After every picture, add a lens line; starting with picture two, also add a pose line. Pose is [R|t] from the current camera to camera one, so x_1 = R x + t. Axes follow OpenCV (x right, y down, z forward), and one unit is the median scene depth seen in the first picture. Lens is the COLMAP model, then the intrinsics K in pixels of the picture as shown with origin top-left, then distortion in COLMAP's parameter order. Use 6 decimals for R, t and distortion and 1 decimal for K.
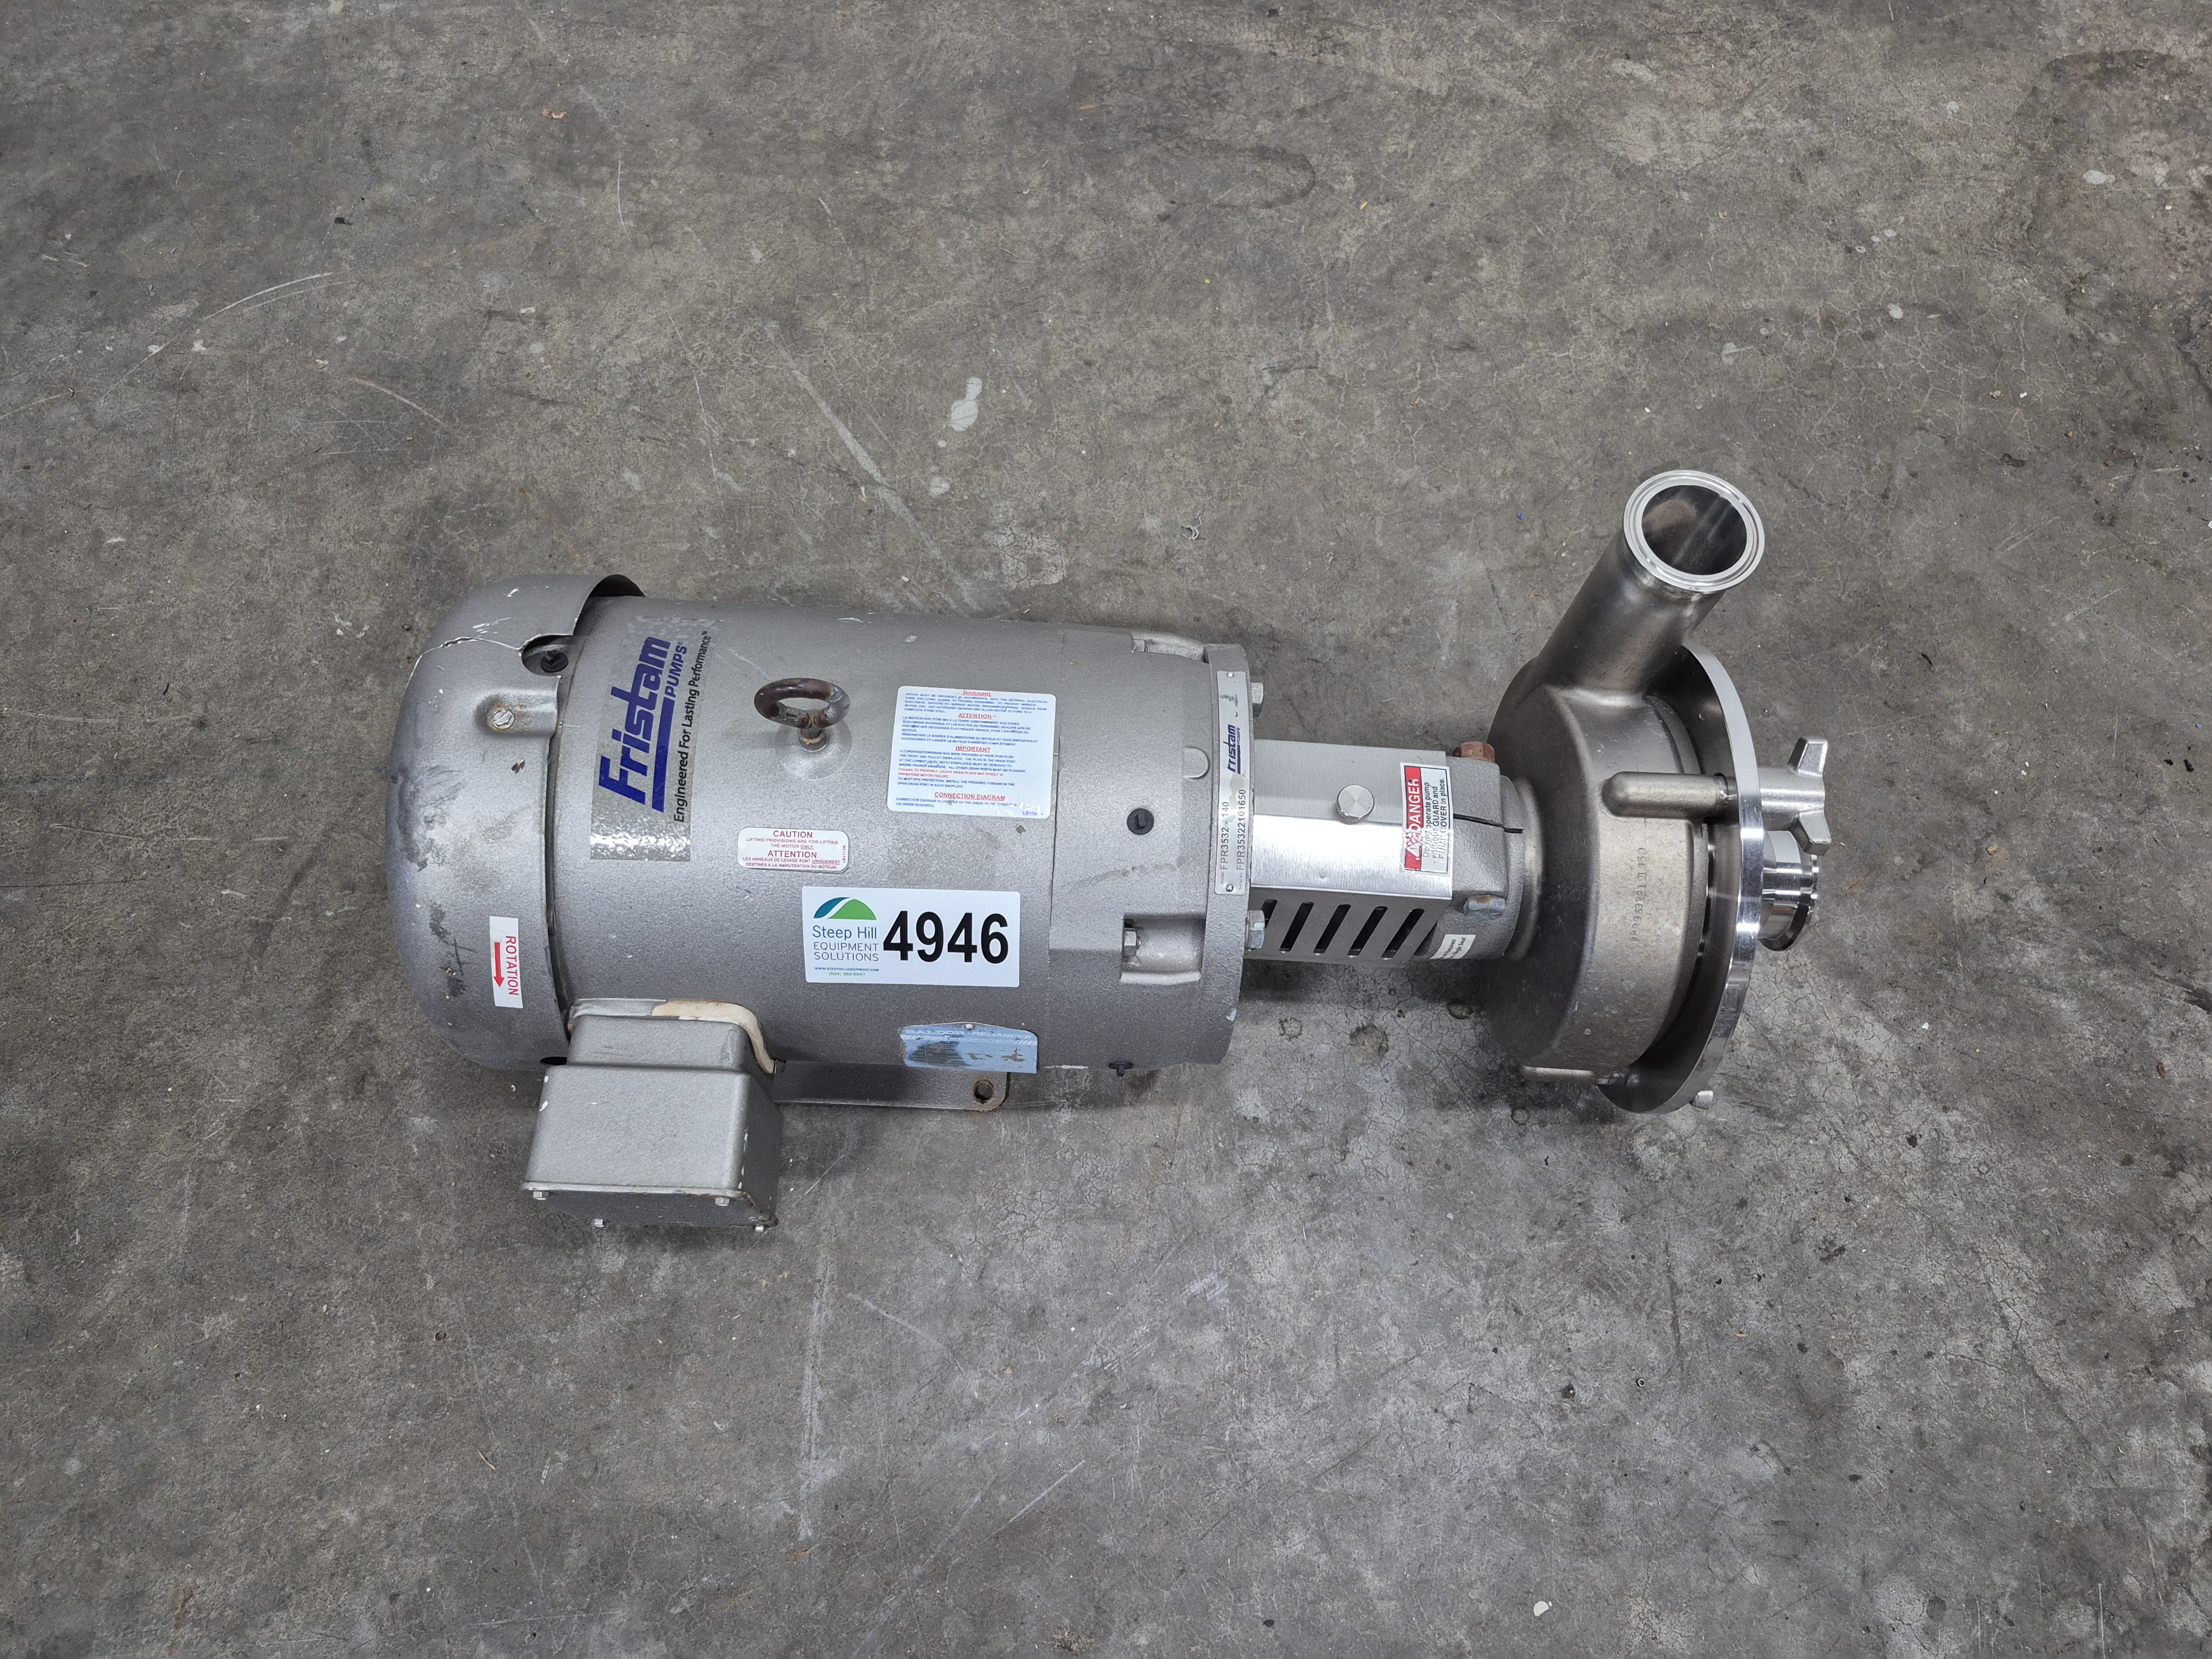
lens RADIAL K [[1525.5, 0, 1106.0], [0, 1525.5, 829.5], [0, 0, 1]] dist [0.044531, -0.057599]
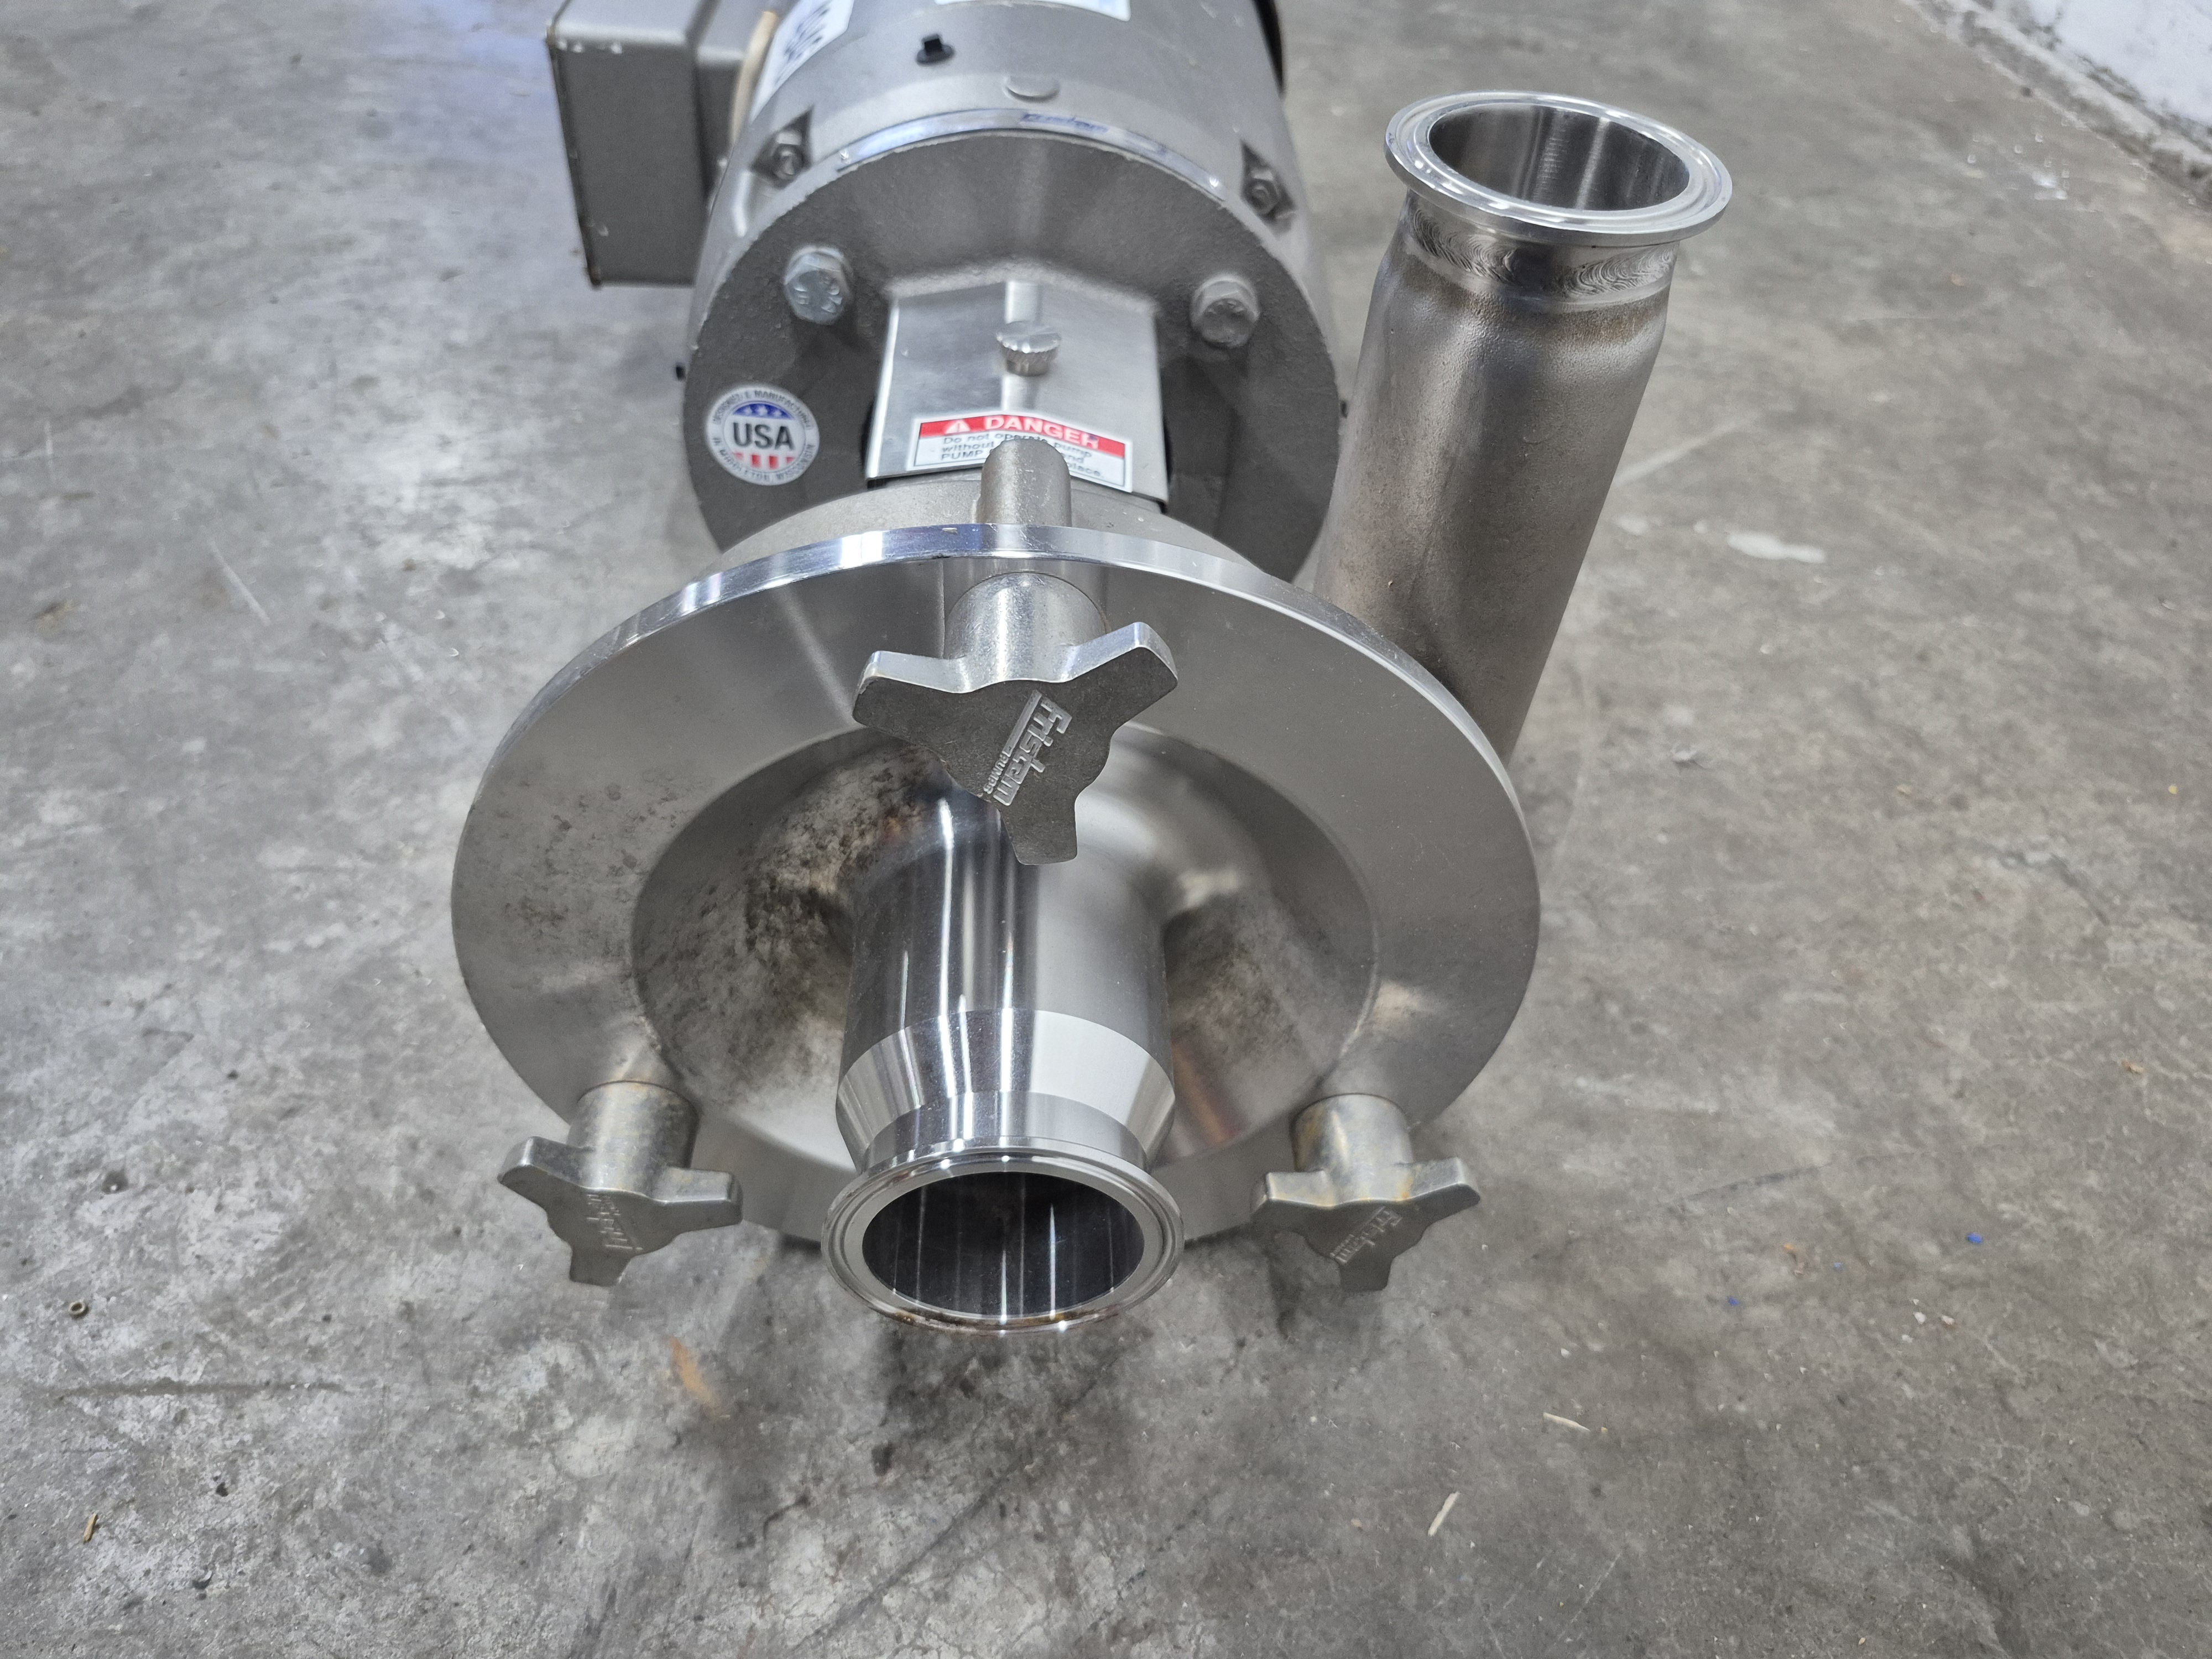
lens RADIAL K [[1503.0, 0, 1116.6], [0, 1503.0, 905.8], [0, 0, 1]] dist [-0.016347, -0.000334]
pose [[0.075315, 0.708428, -0.701753, 0.629957], [-0.950523, 0.263709, 0.164204, -0.075145], [0.301385, 0.654665, 0.693239, 0.692226]]
